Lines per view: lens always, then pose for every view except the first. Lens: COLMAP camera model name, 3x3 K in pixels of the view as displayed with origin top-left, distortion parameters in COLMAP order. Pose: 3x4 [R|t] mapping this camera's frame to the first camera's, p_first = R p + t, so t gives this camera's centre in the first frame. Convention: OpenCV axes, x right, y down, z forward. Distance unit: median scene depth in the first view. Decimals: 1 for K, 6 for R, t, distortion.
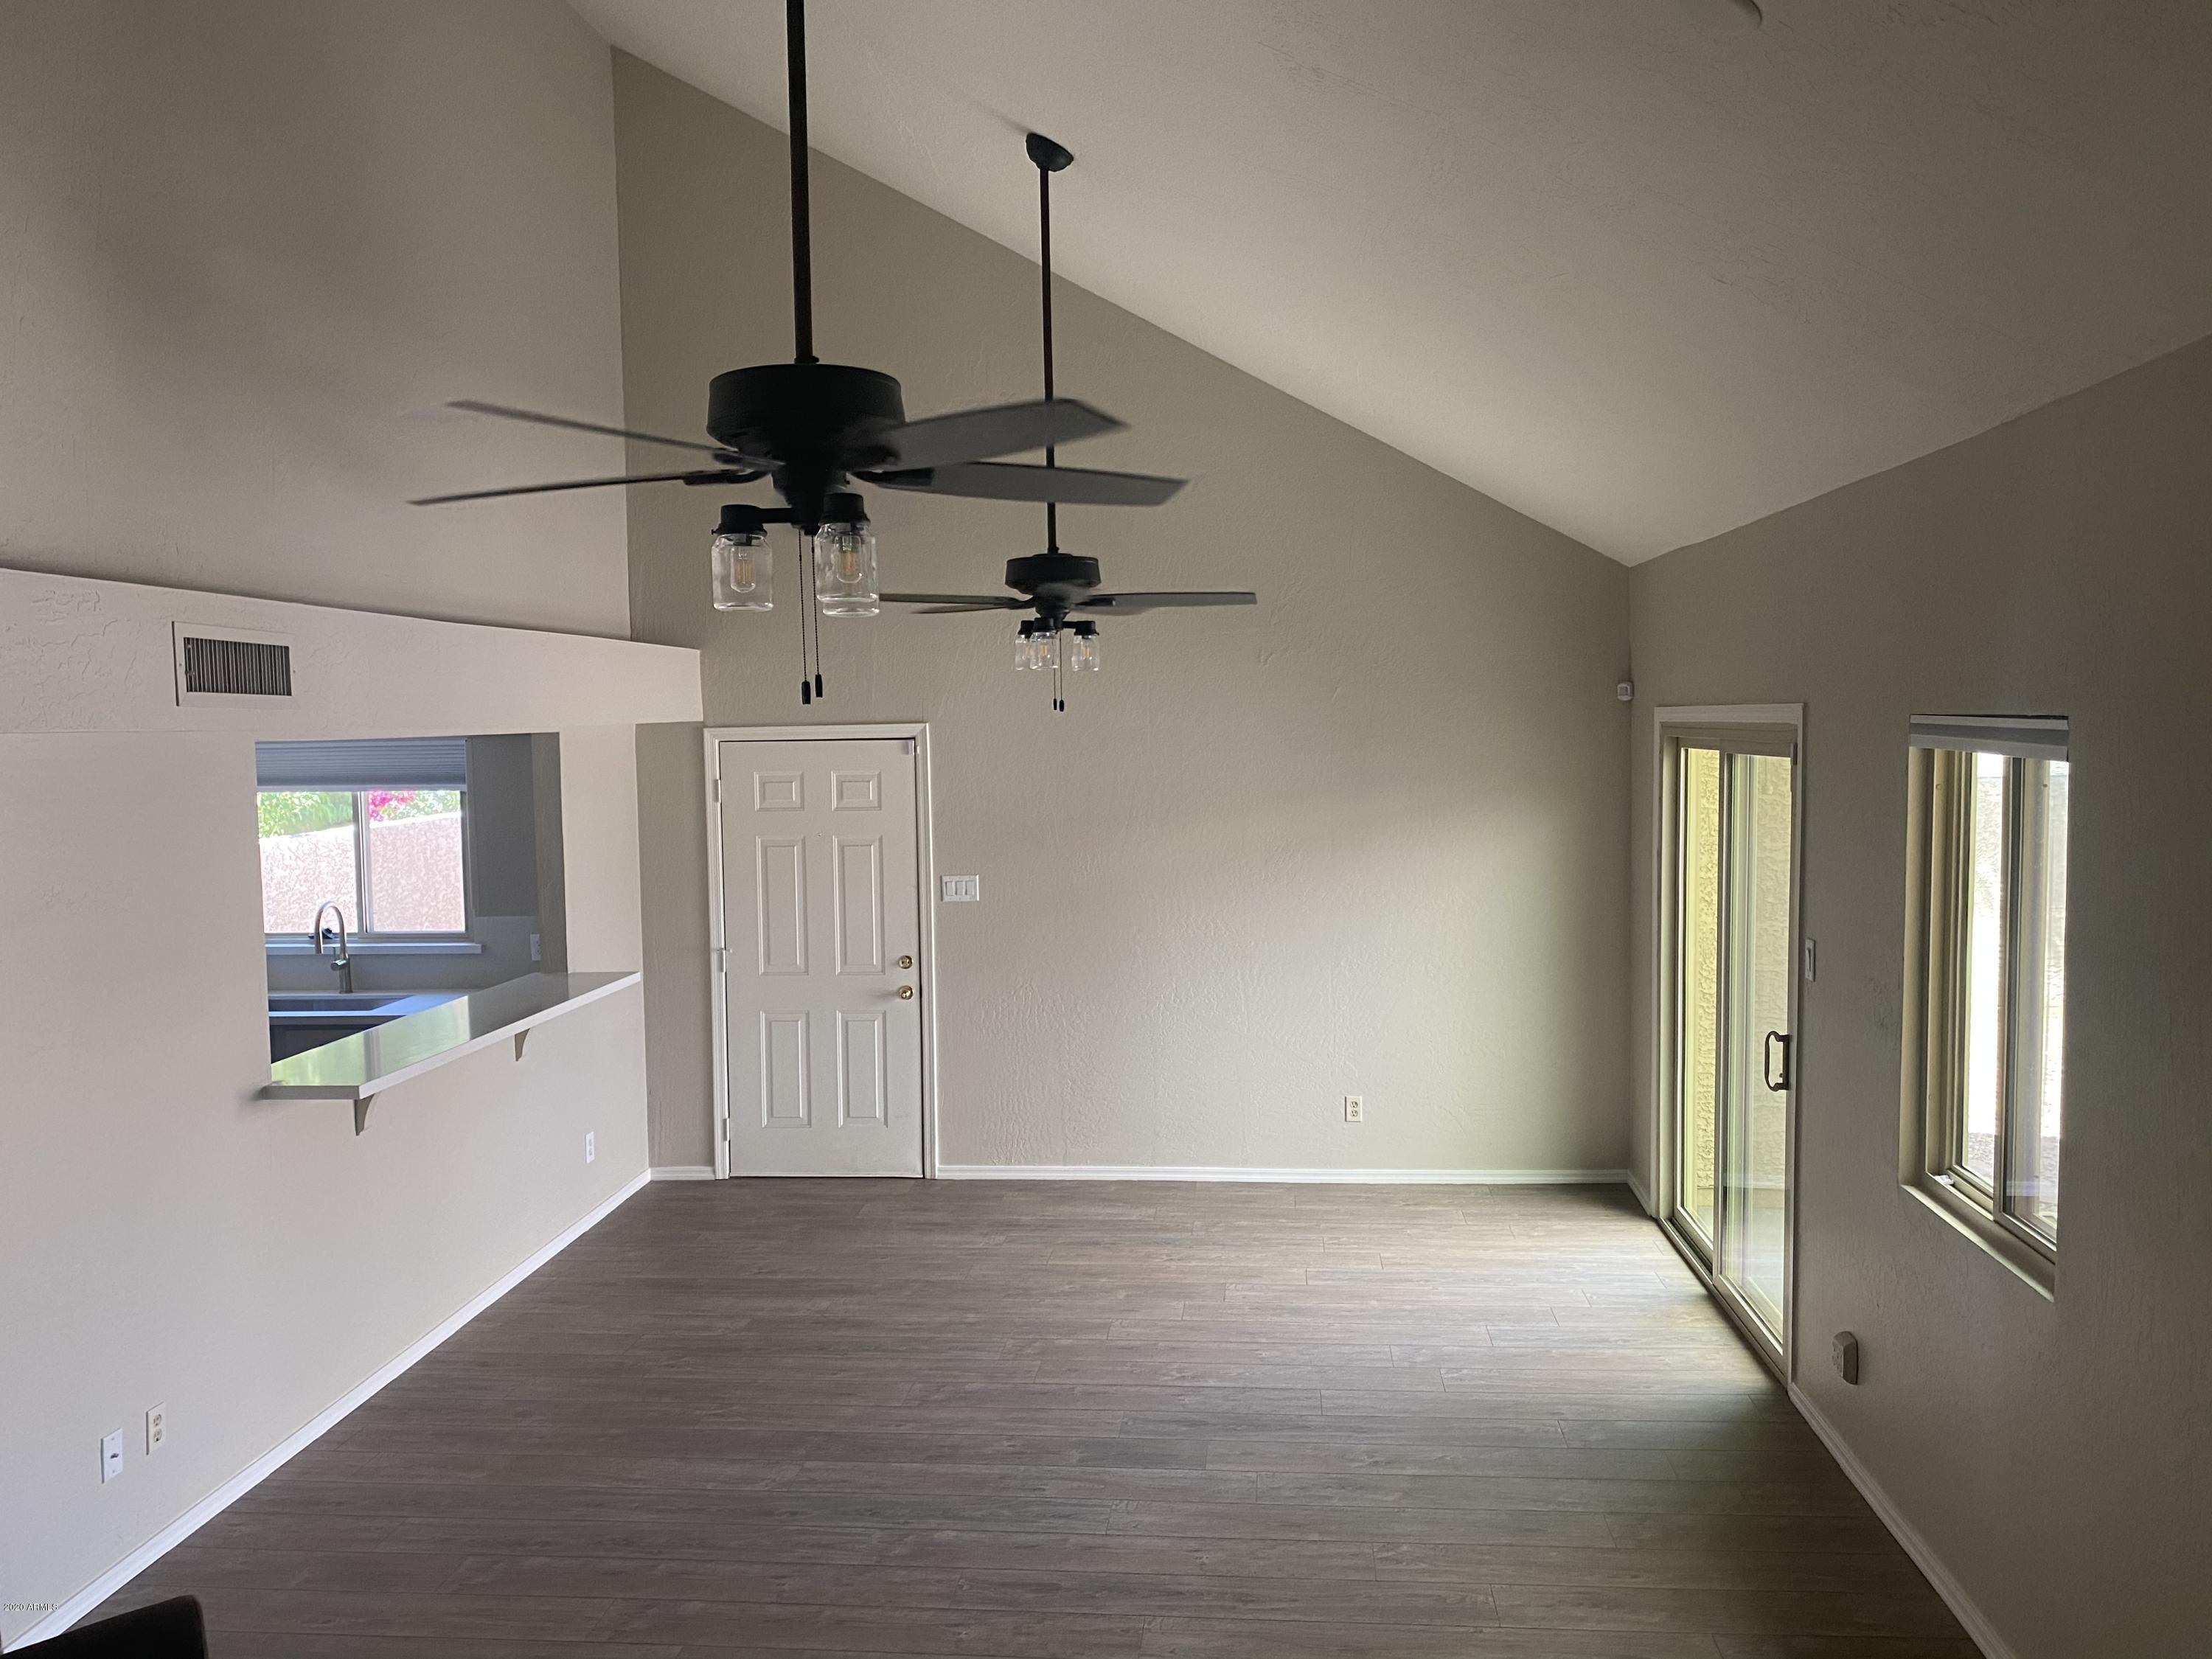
lens RADIAL K [[1715.0, 0, 1108.3], [0, 1715.0, 821.5], [0, 0, 1]] dist [0.094707, -0.123405]
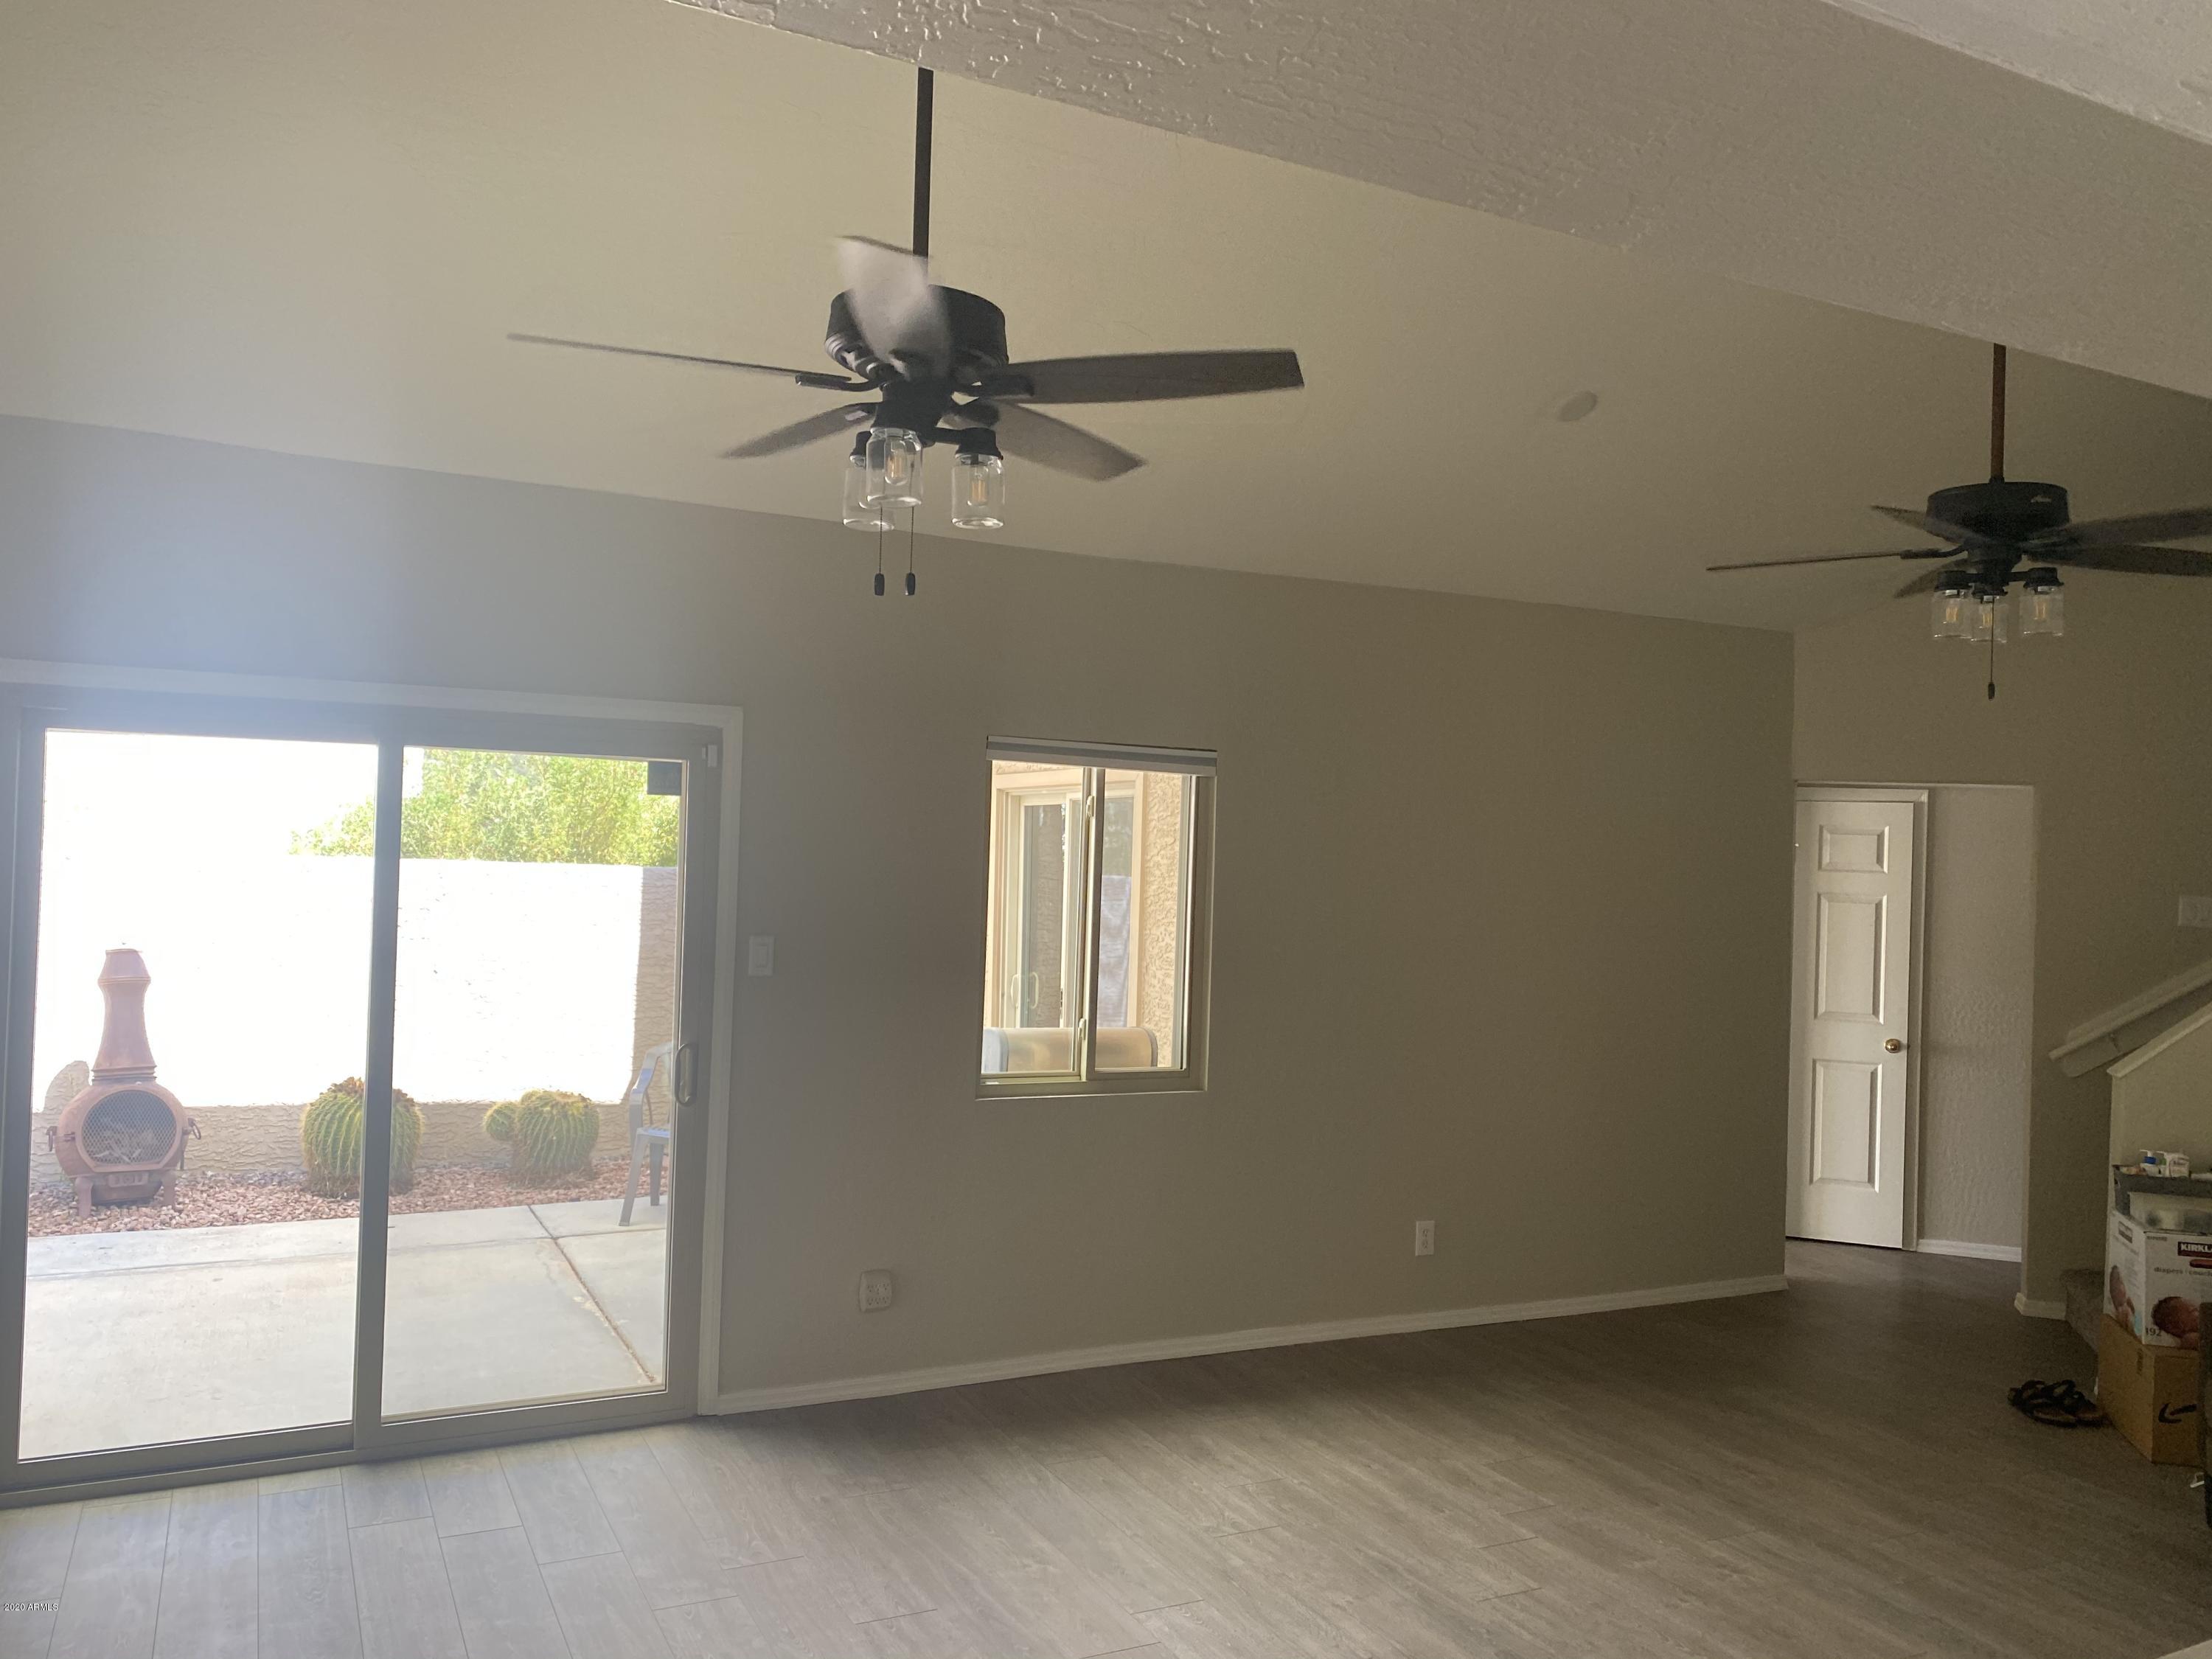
lens RADIAL K [[1694.3, 0, 1116.8], [0, 1694.3, 842.9], [0, 0, 1]] dist [0.087076, -0.120662]
pose [[-0.539537, 0.008633, 0.841917, -0.420312], [0.032168, 0.999429, 0.010366, 0.006279], [-0.841347, 0.032676, -0.539507, 1.023467]]
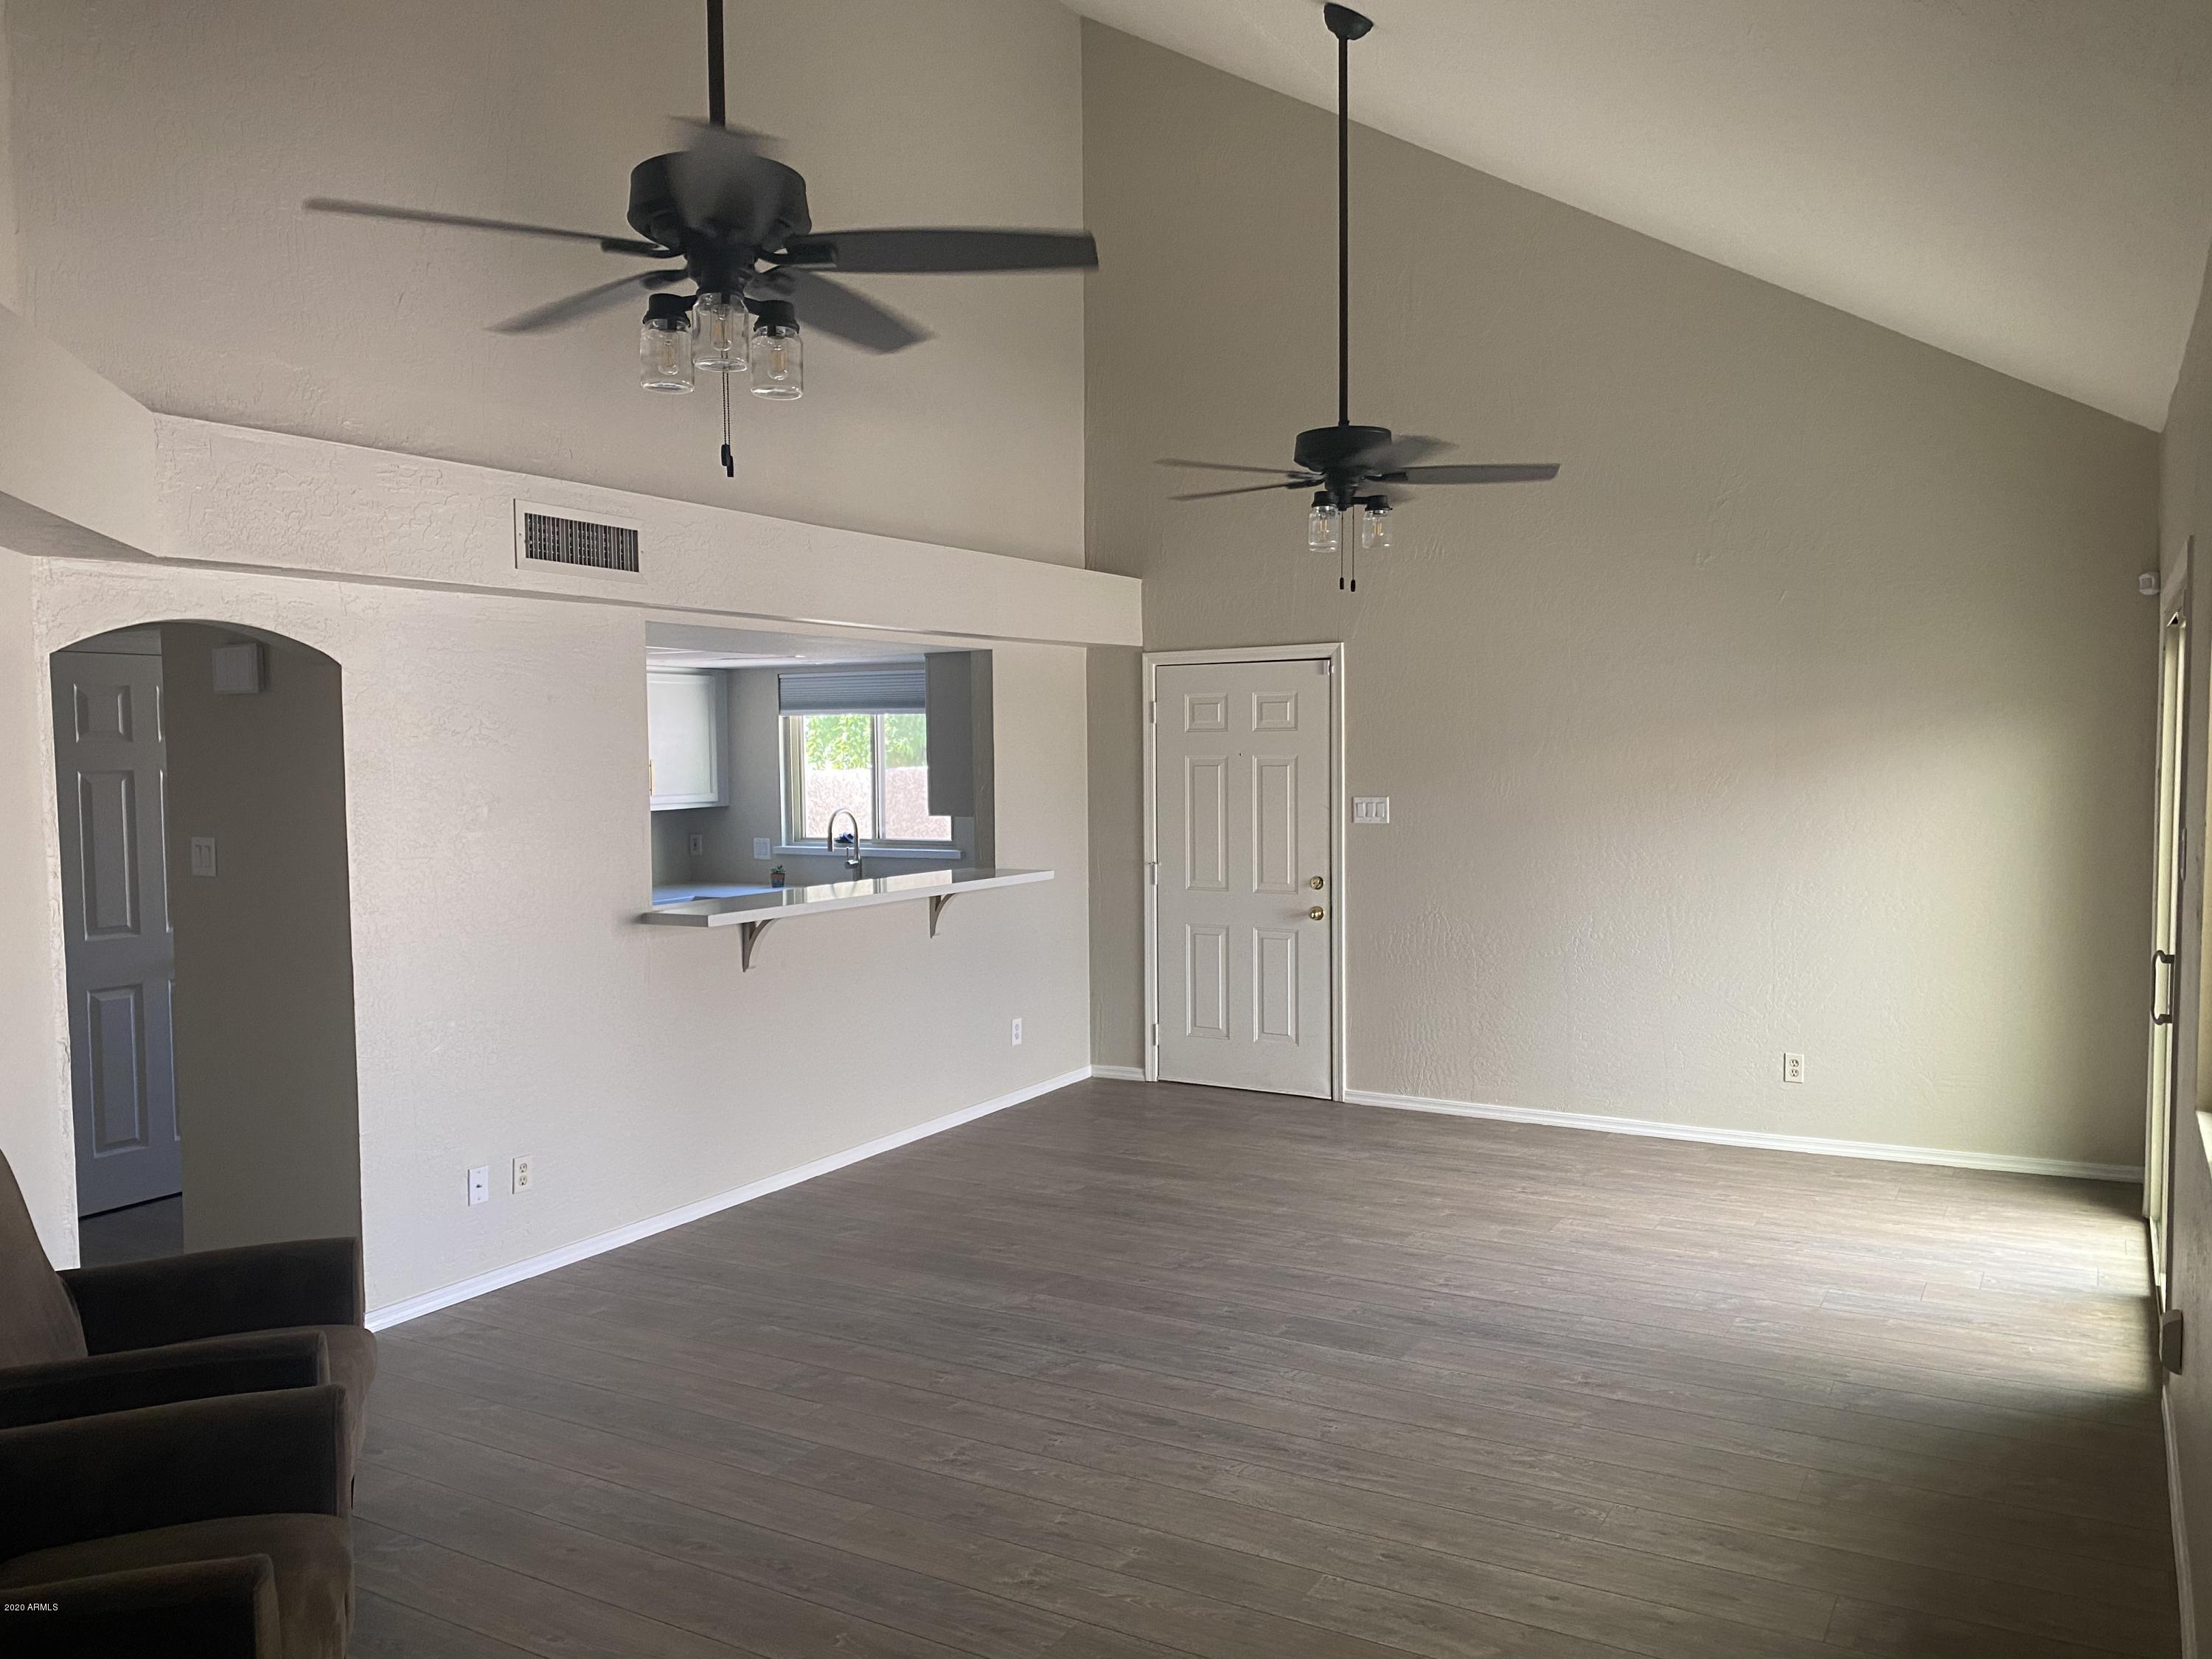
lens RADIAL K [[1694.3, 0, 1116.8], [0, 1694.3, 842.9], [0, 0, 1]] dist [0.087076, -0.120662]
pose [[0.909615, 0.032369, -0.414189, 0.212498], [-0.032330, 0.999452, 0.007105, 0.063371], [0.414192, 0.006928, 0.910163, 0.056124]]
